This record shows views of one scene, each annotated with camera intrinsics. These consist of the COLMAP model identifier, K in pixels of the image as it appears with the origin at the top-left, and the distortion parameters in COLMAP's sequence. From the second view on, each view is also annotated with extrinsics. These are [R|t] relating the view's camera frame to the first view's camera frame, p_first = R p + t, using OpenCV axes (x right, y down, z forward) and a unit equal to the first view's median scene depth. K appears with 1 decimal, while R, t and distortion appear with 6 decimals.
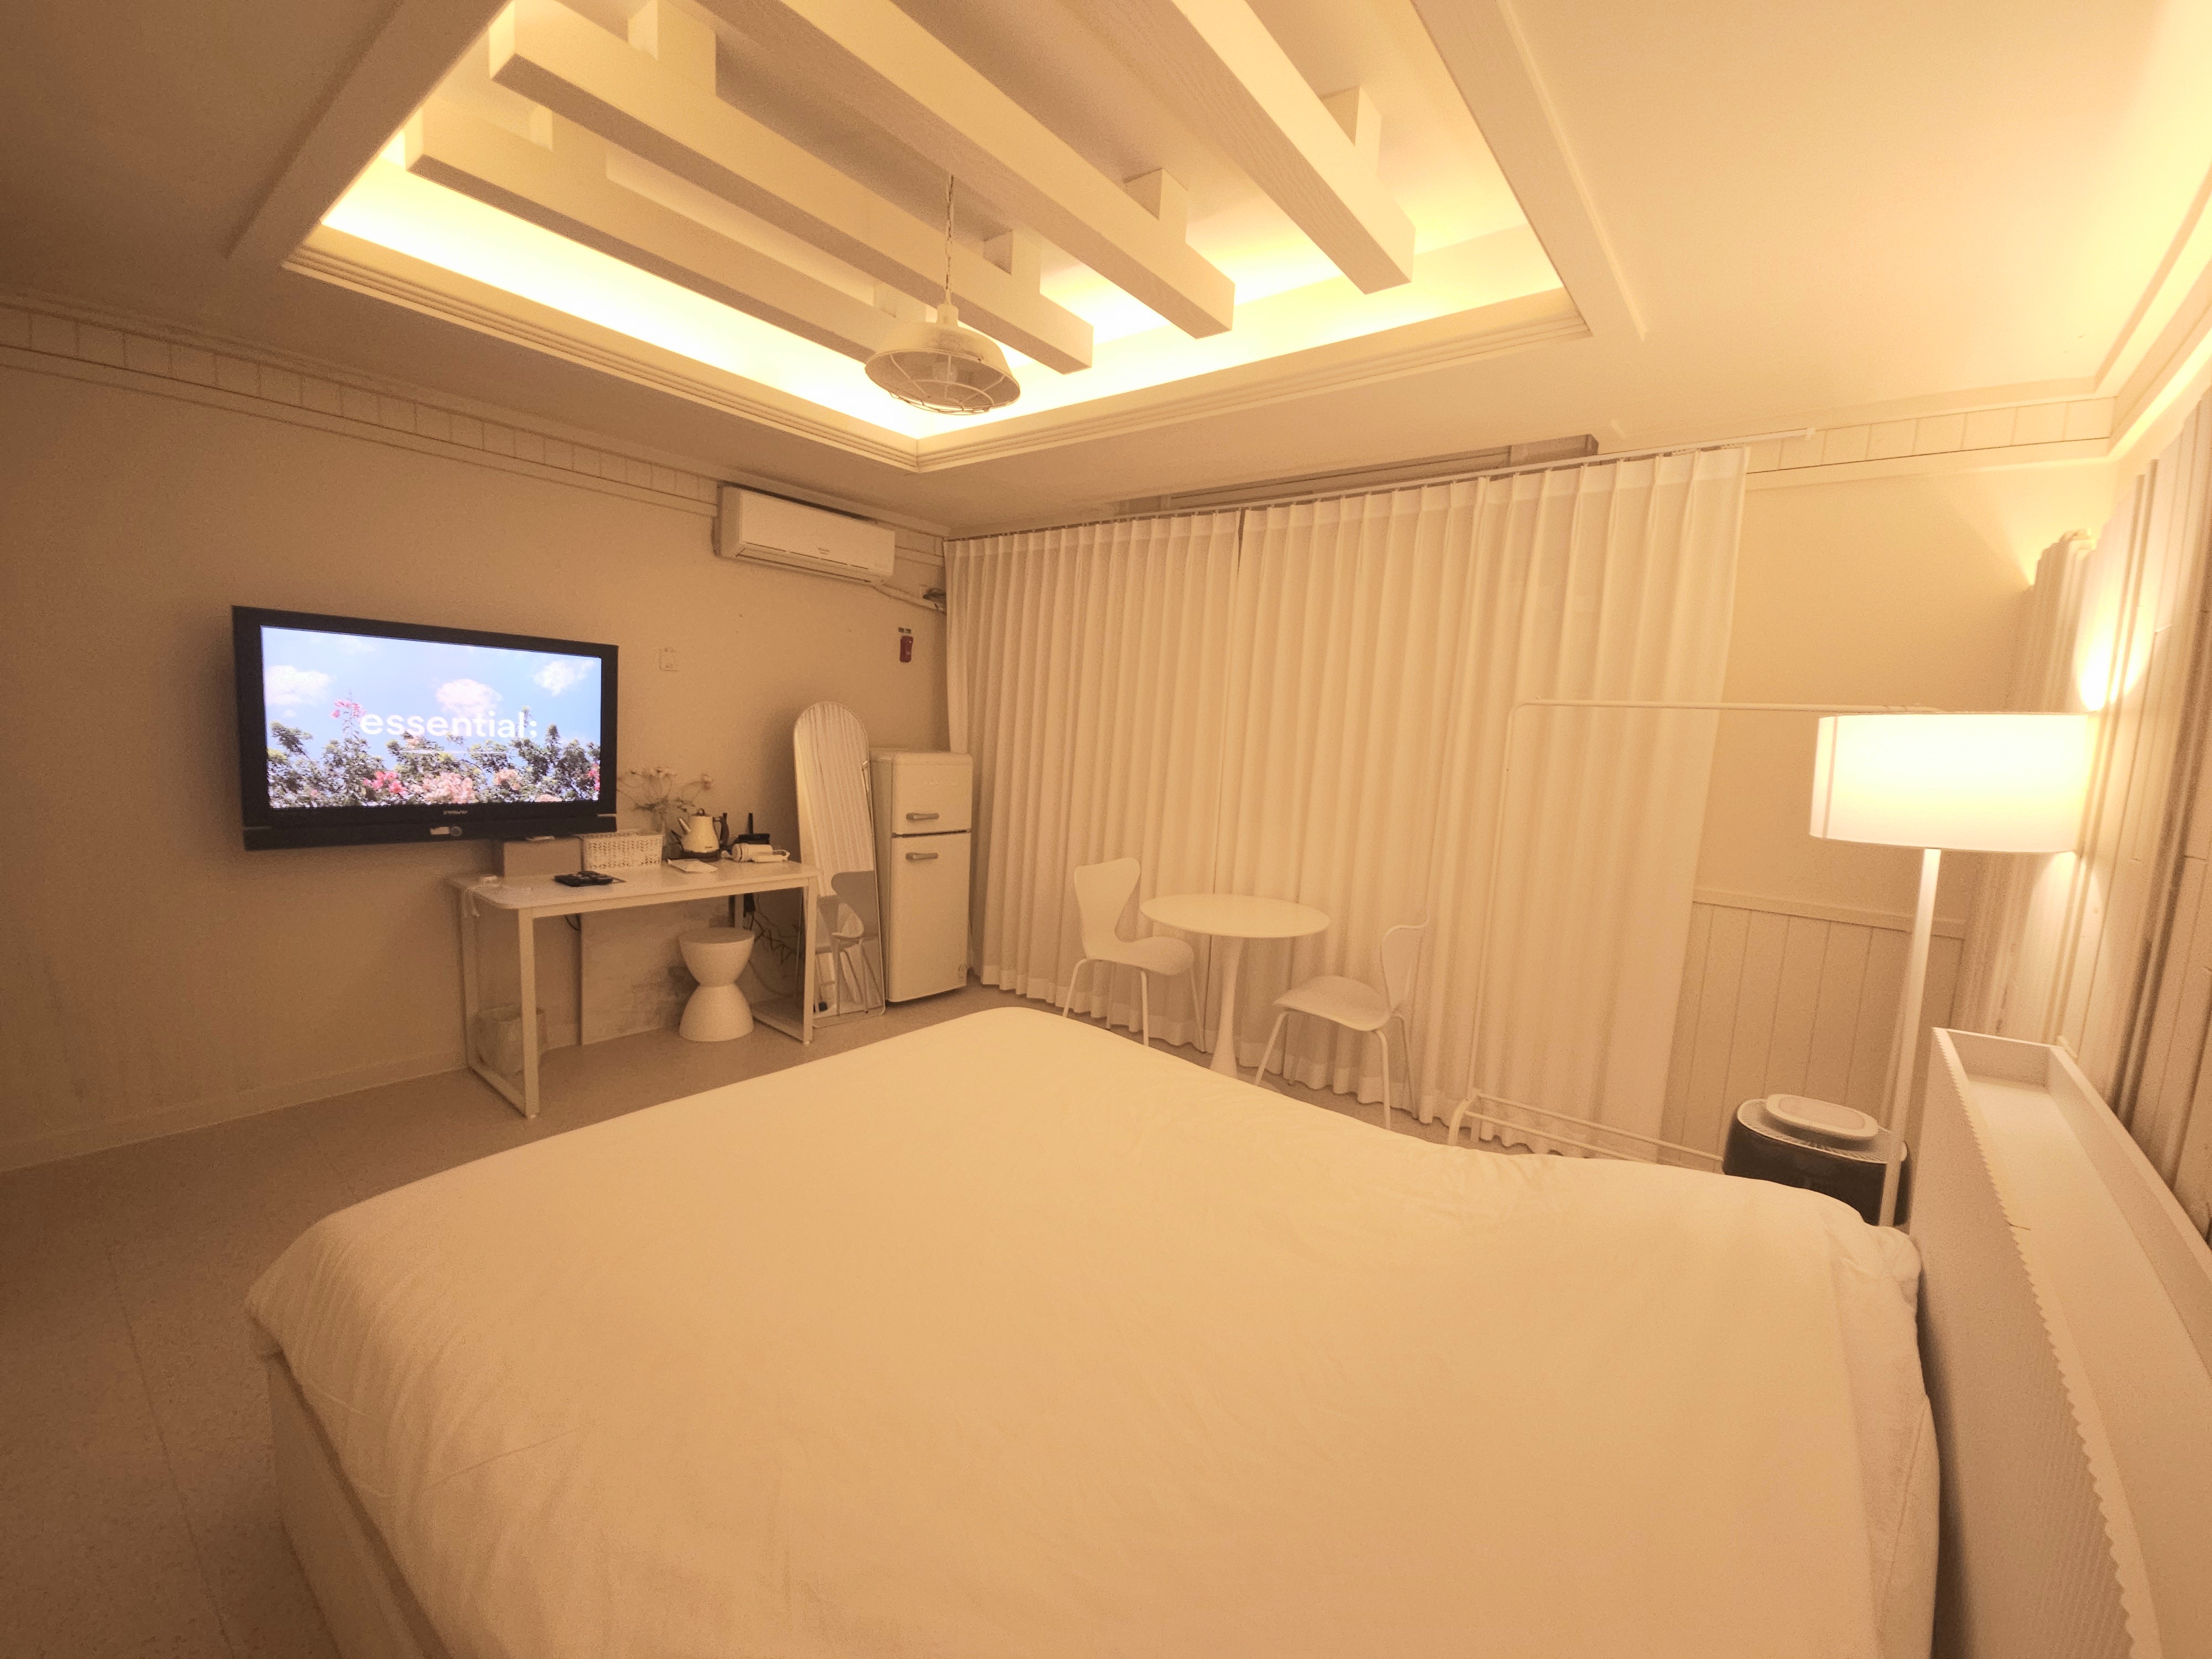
lens RADIAL K [[904.4, 0, 1087.6], [0, 904.4, 842.4], [0, 0, 1]] dist [0.000959, 0.000015]
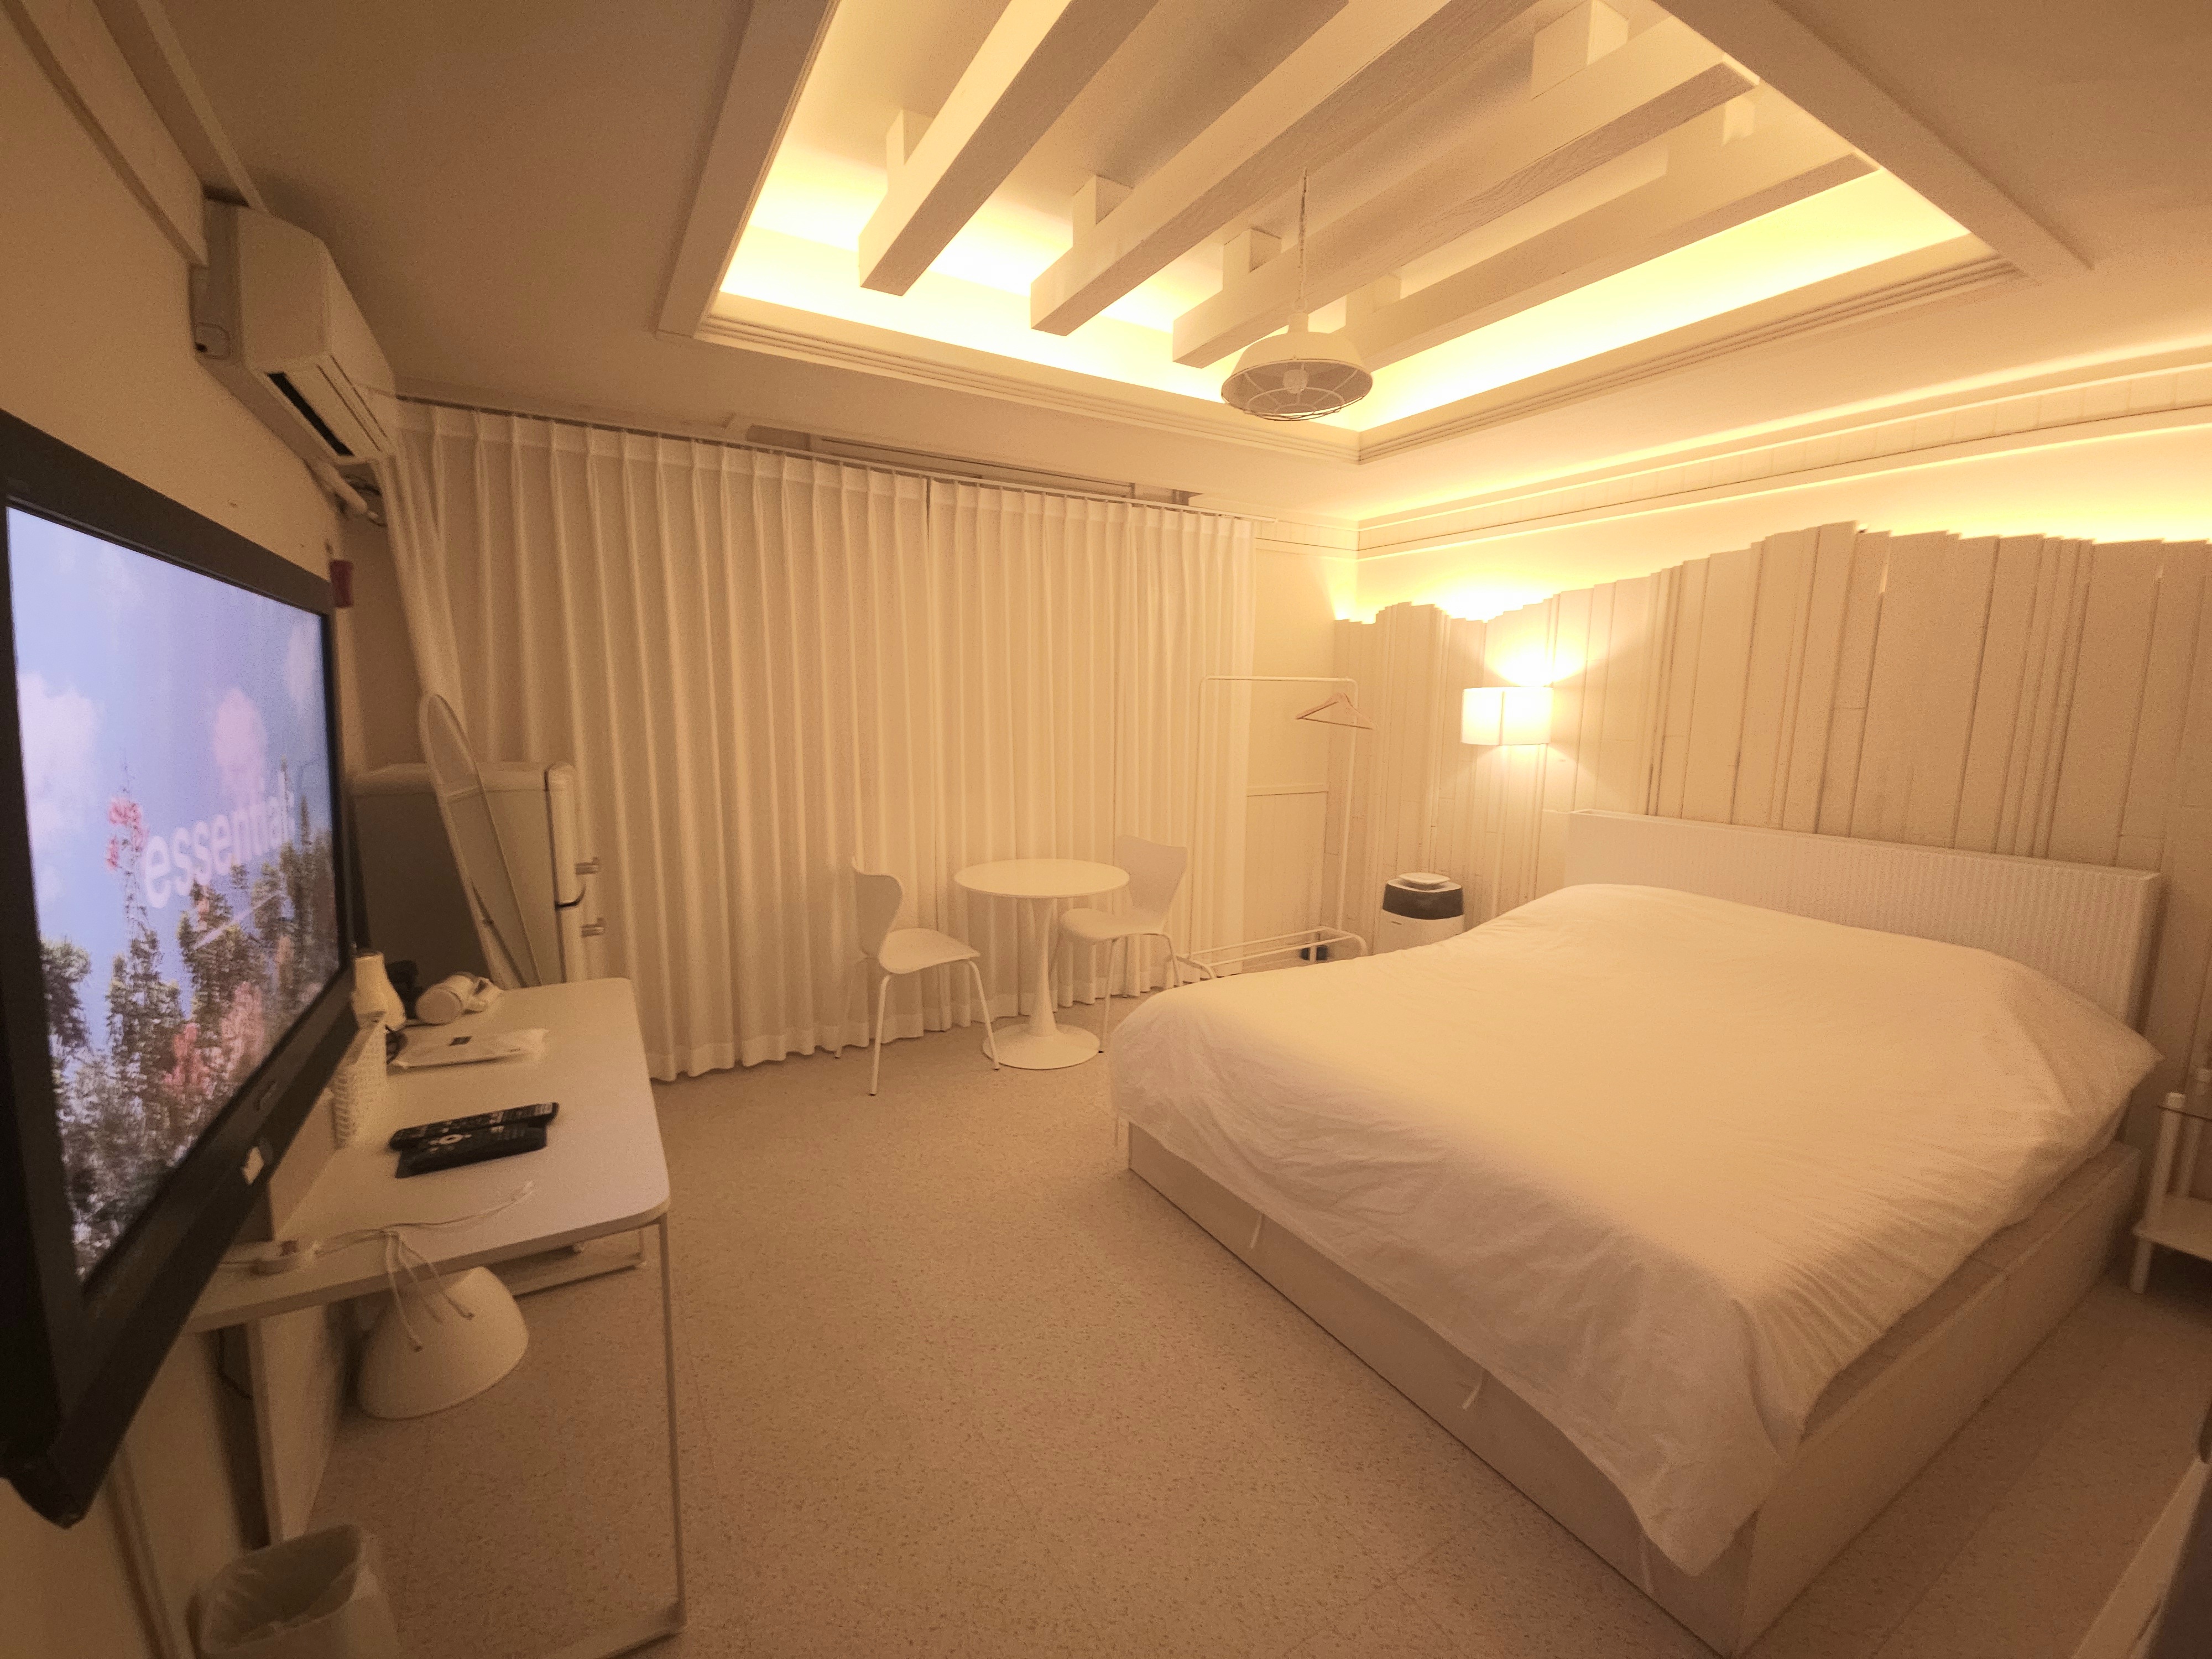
lens RADIAL K [[904.4, 0, 1105.4], [0, 904.4, 834.8], [0, 0, 1]] dist [0.000959, 0.000015]
pose [[0.330530, -0.183454, 0.925794, -0.777095], [0.138145, 0.979766, 0.144828, -0.111795], [-0.933630, 0.080024, 0.349186, 0.538408]]
